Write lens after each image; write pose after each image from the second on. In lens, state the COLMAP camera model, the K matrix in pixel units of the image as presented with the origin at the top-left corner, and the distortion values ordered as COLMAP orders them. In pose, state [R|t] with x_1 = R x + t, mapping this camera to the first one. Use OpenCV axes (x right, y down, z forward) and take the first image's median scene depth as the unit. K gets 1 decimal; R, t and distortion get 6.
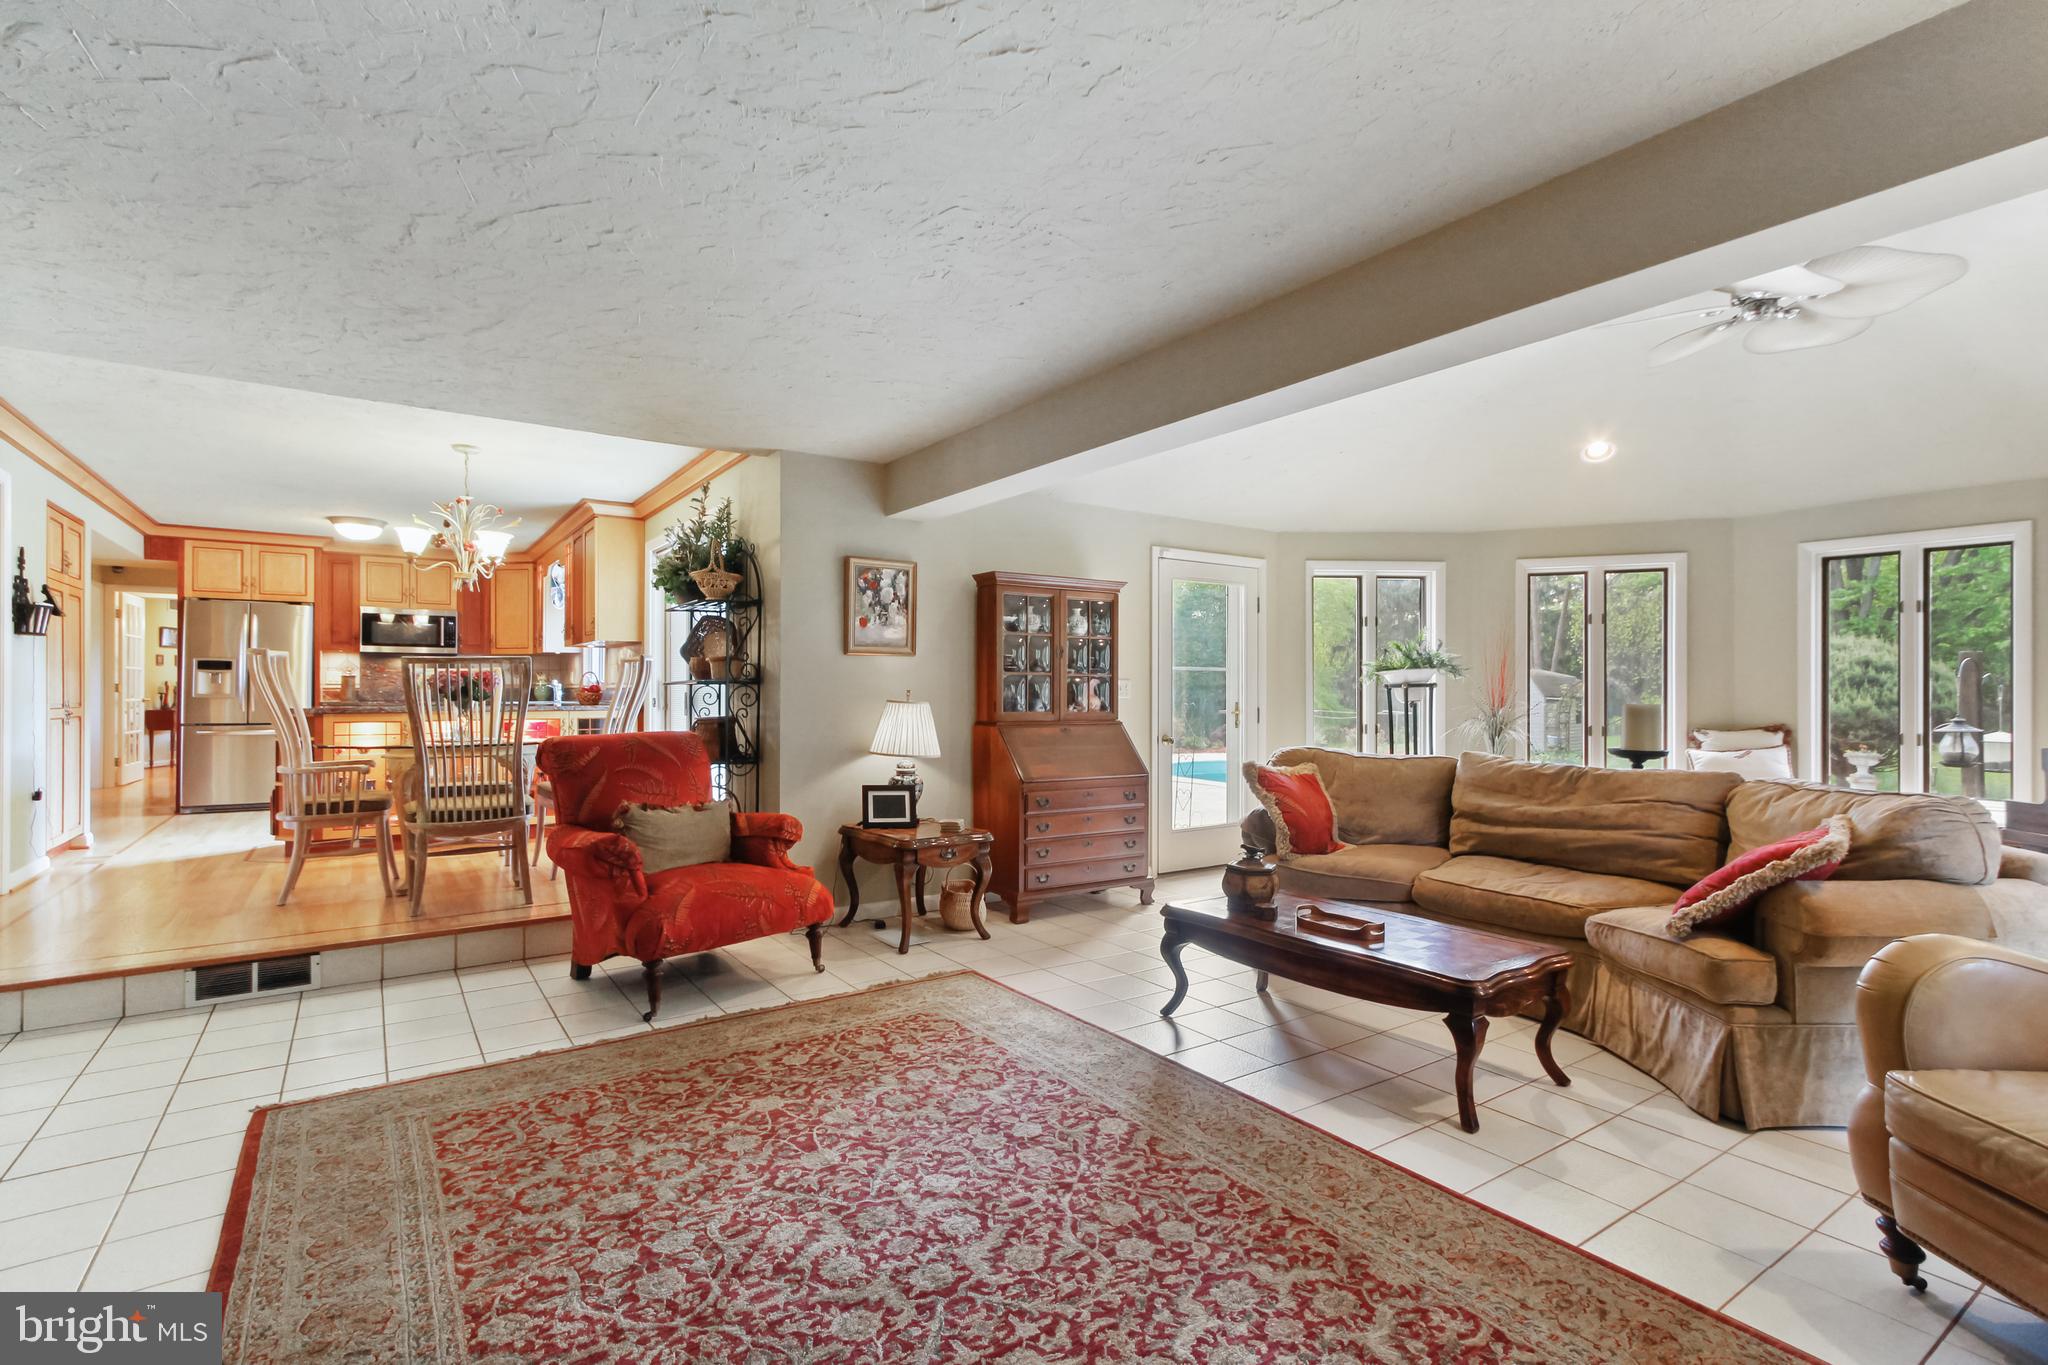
lens RADIAL K [[954.1, 0, 1024.0], [0, 954.1, 682.5], [0, 0, 1]] dist [0.003356, -0.000543]
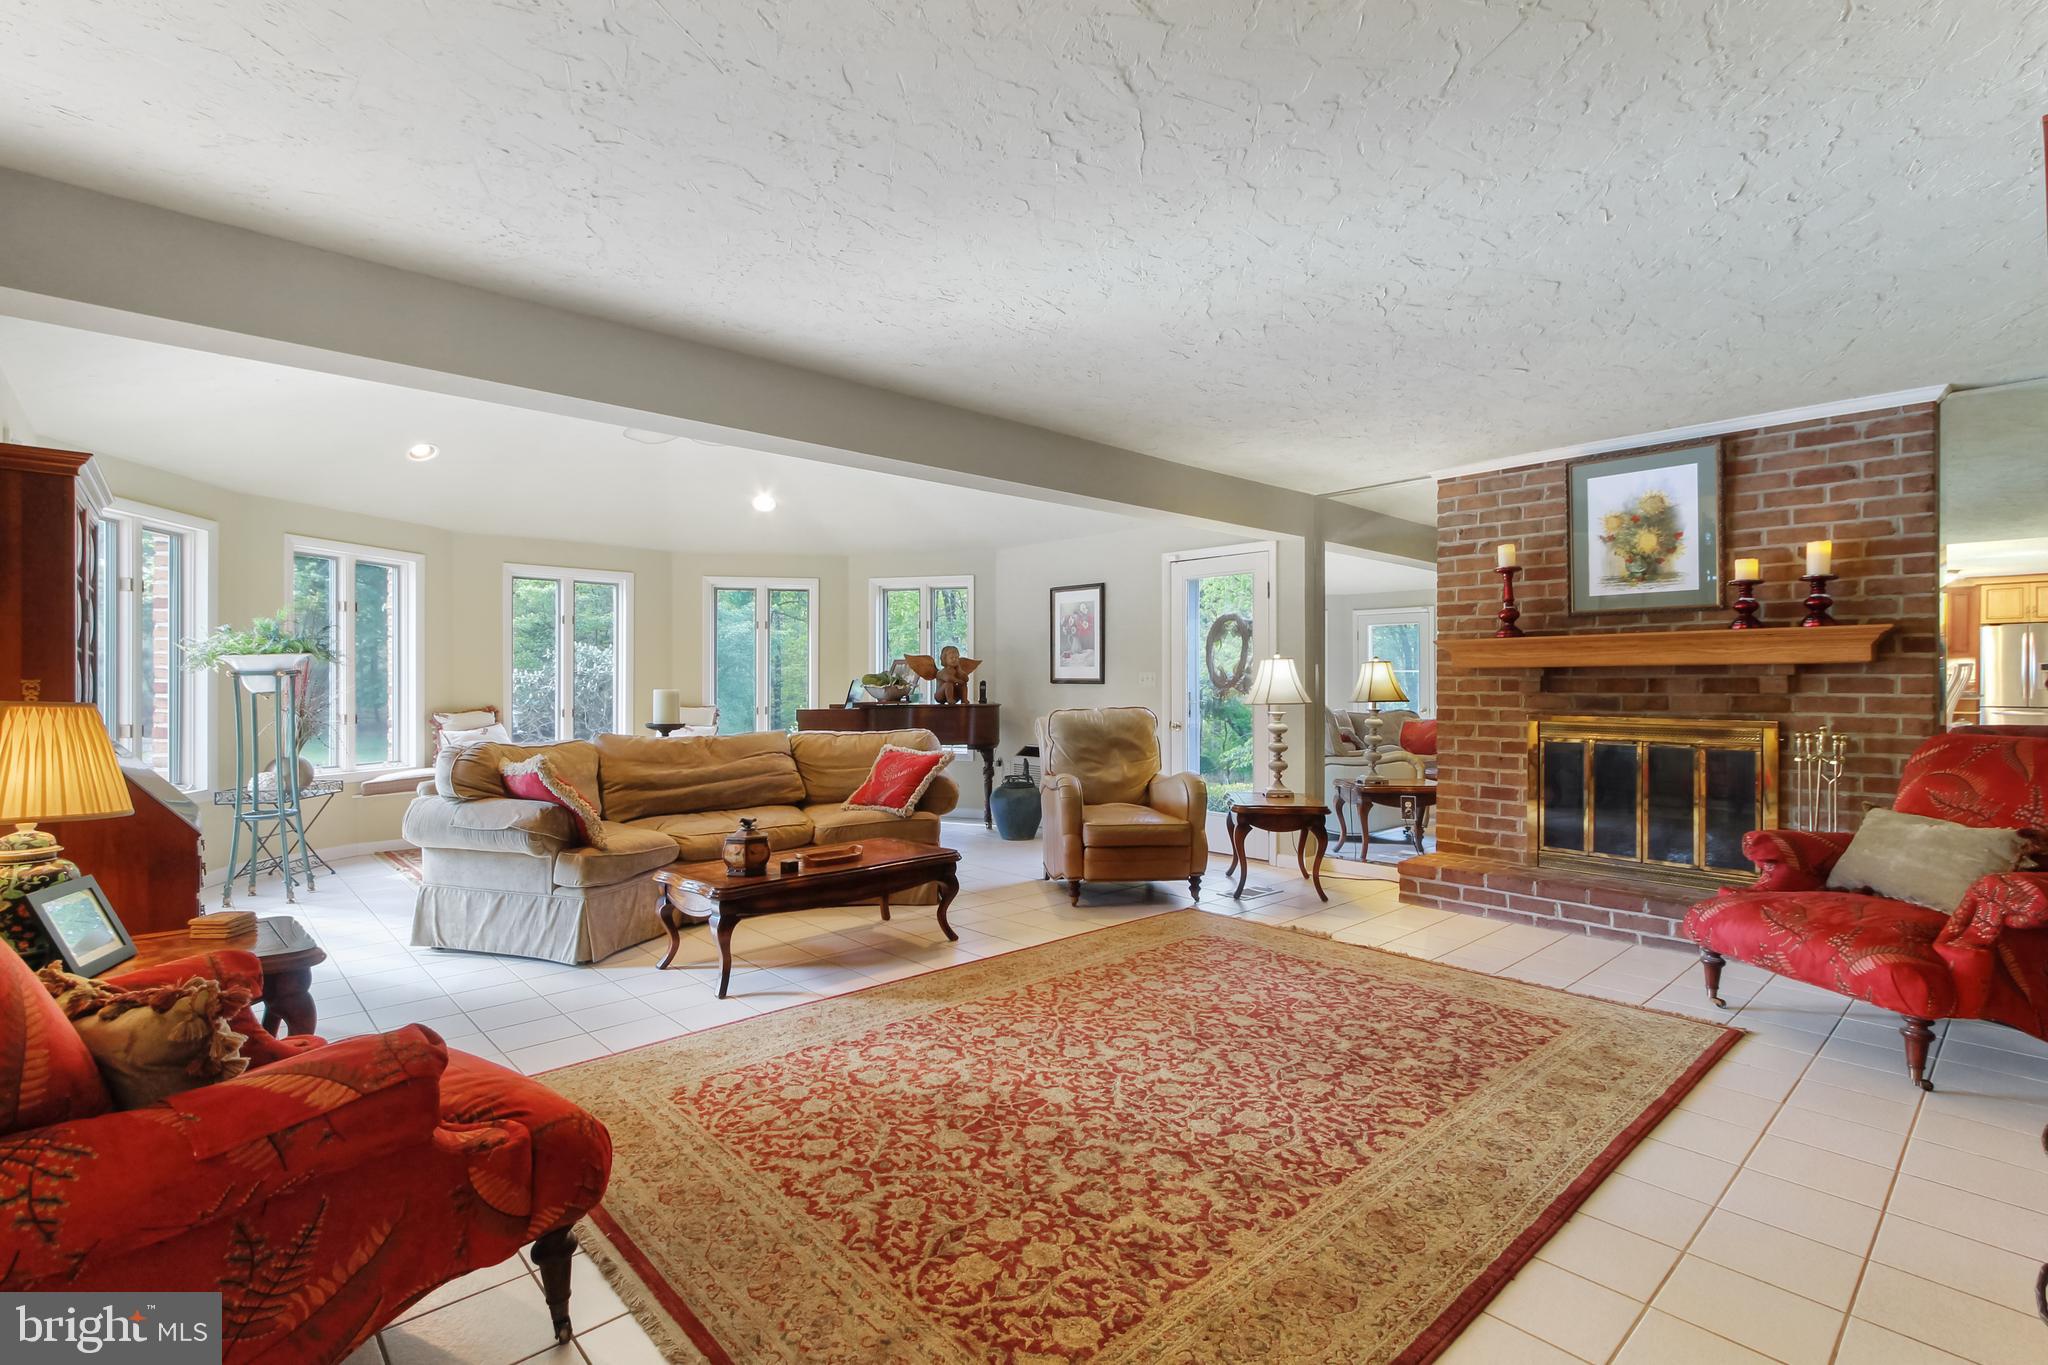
lens RADIAL K [[959.1, 0, 1024.0], [0, 959.1, 682.5], [0, 0, 1]] dist [0.000368, 0.000270]
pose [[-0.138108, -0.003583, 0.990411, -1.428611], [-0.012564, 0.999919, 0.001866, 0.006802], [-0.990337, -0.012186, -0.138142, 1.285496]]
